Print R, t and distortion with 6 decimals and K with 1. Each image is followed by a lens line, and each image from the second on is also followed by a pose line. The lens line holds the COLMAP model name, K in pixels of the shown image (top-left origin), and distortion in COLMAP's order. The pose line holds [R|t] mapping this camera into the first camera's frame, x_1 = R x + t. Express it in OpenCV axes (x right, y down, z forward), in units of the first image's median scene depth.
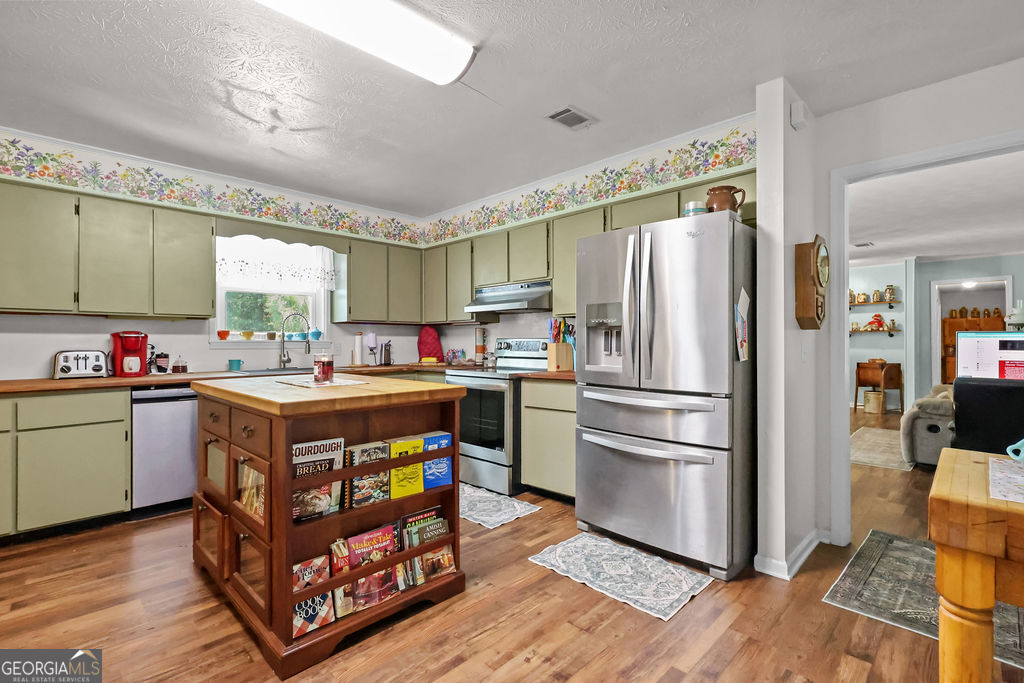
lens RADIAL K [[475.3, 0, 514.0], [0, 475.3, 340.8], [0, 0, 1]] dist [0.001639, 0.000654]
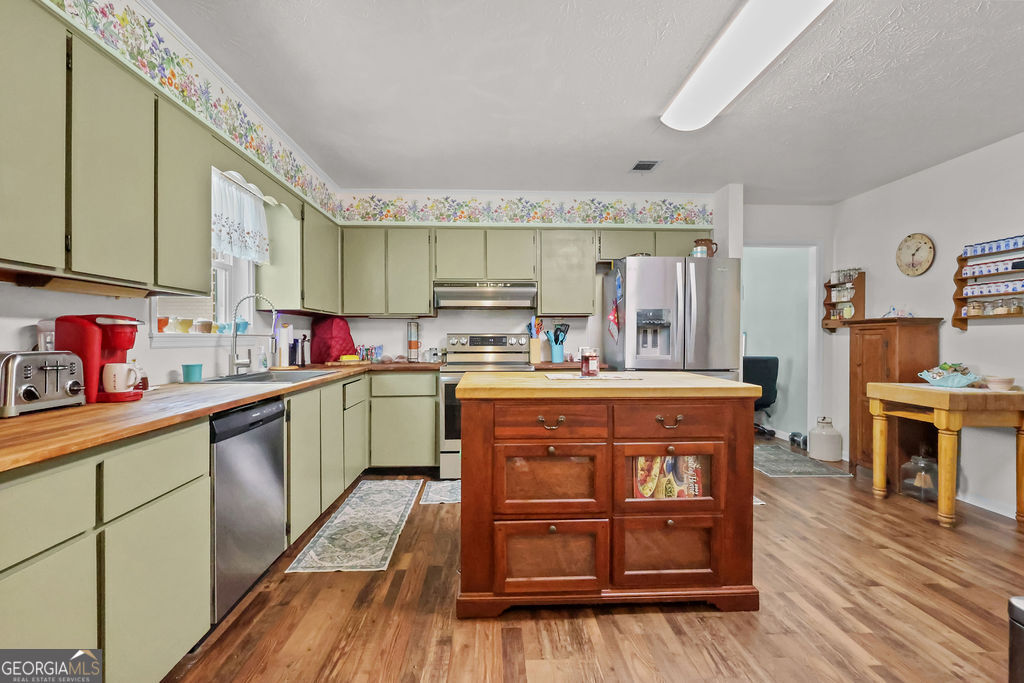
lens RADIAL K [[475.3, 0, 514.4], [0, 475.3, 341.4], [0, 0, 1]] dist [0.001639, 0.000654]
pose [[0.676753, -0.002625, 0.736206, -0.846312], [-0.004129, 0.999964, 0.007361, 0.004194], [-0.736199, -0.008021, 0.676718, 0.295488]]
